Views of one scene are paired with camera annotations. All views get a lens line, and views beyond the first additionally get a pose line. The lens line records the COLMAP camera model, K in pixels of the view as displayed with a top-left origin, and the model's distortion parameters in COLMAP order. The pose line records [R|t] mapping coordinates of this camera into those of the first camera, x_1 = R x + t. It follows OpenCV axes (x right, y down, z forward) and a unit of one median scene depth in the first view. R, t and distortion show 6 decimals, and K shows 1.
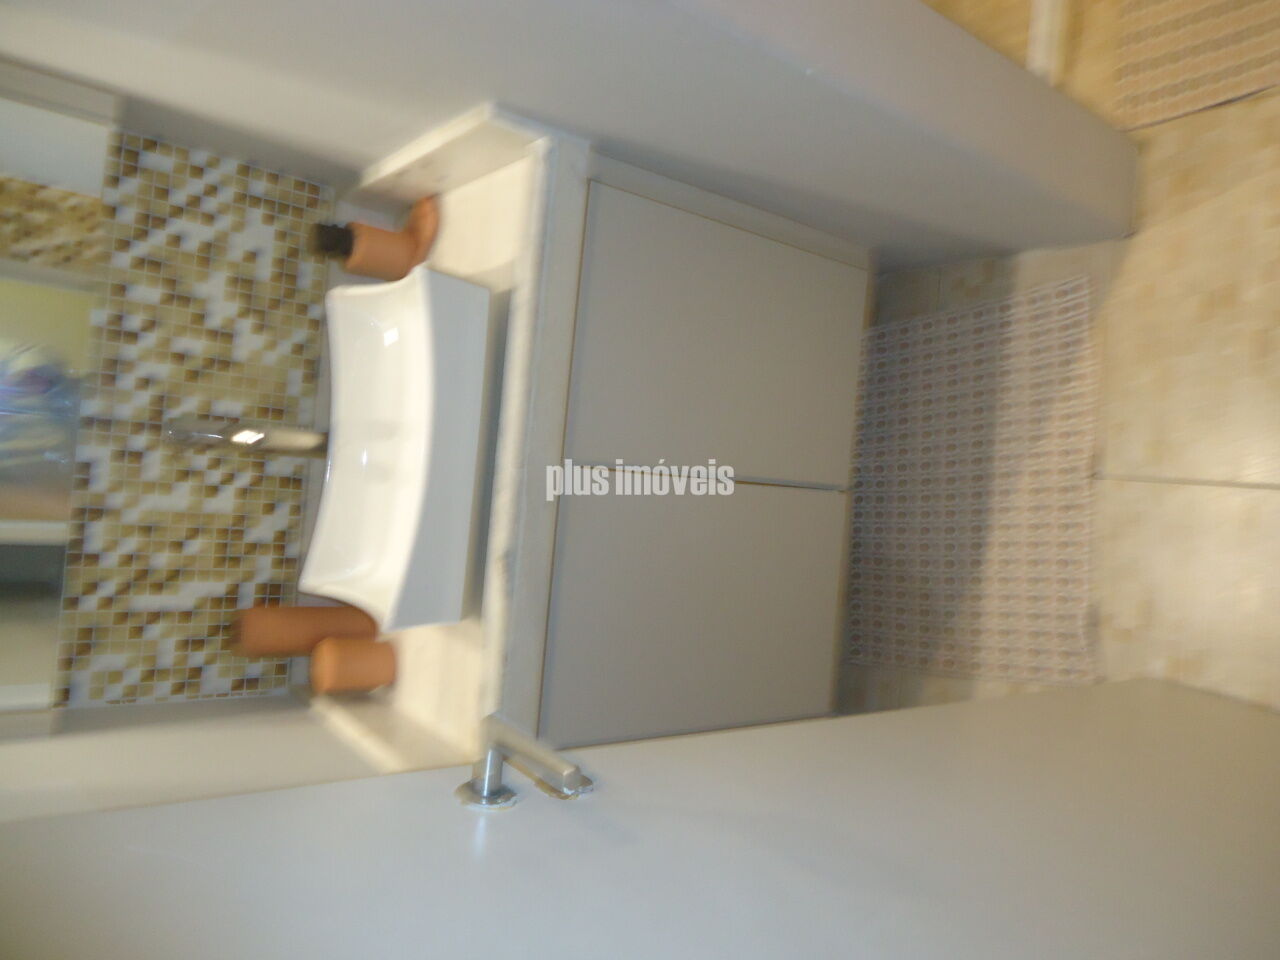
lens RADIAL K [[909.8, 0, 620.6], [0, 909.8, 479.2], [0, 0, 1]] dist [0.008681, 0.005904]
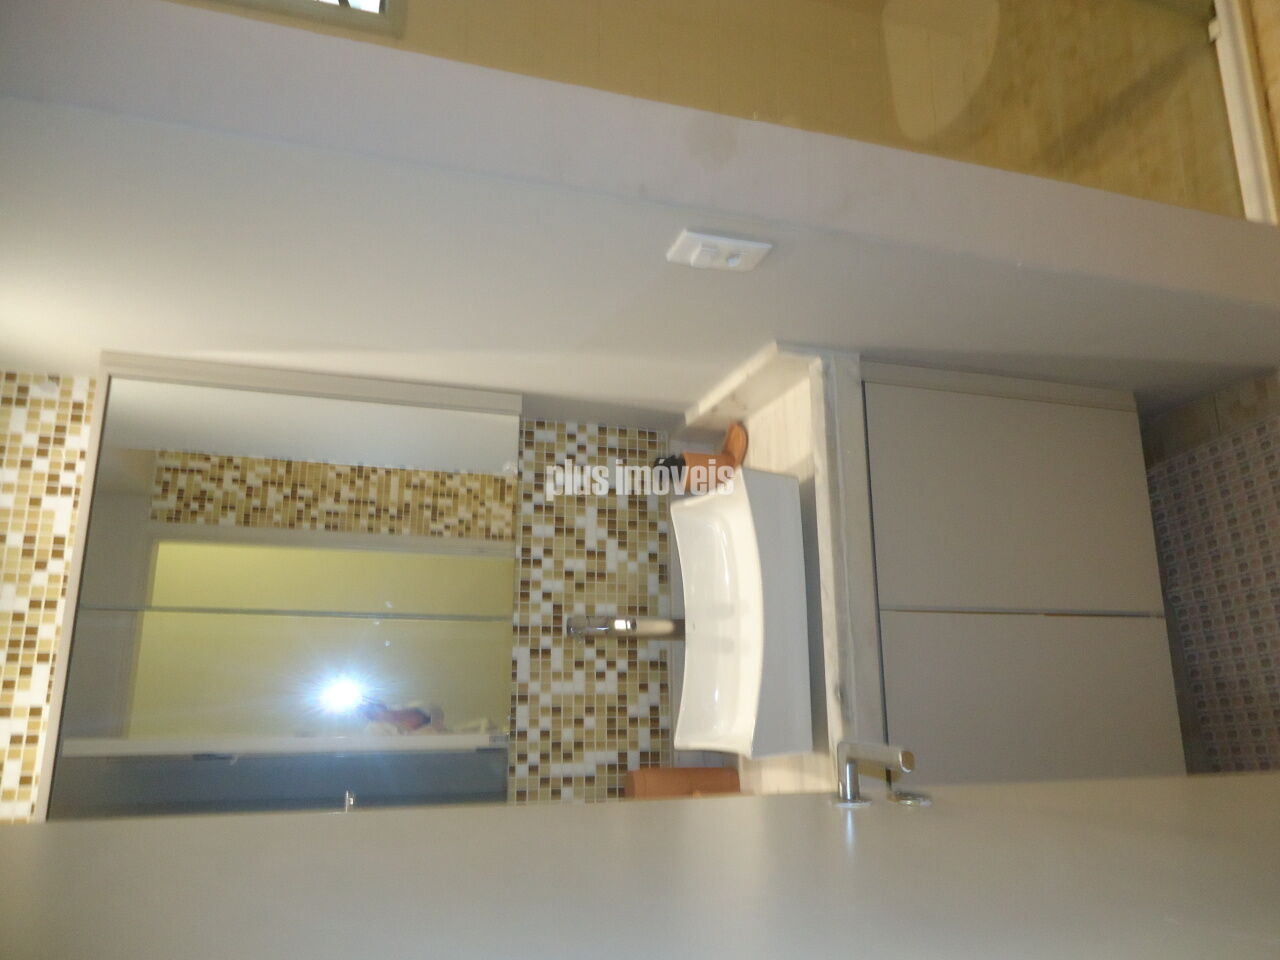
lens RADIAL K [[924.2, 0, 642.7], [0, 924.2, 474.6], [0, 0, 1]] dist [-0.006182, 0.002781]
pose [[0.939512, -0.173116, -0.295548, 0.032979], [0.093349, 0.959622, -0.265351, 0.090719], [0.329551, 0.221712, 0.917736, -0.213411]]
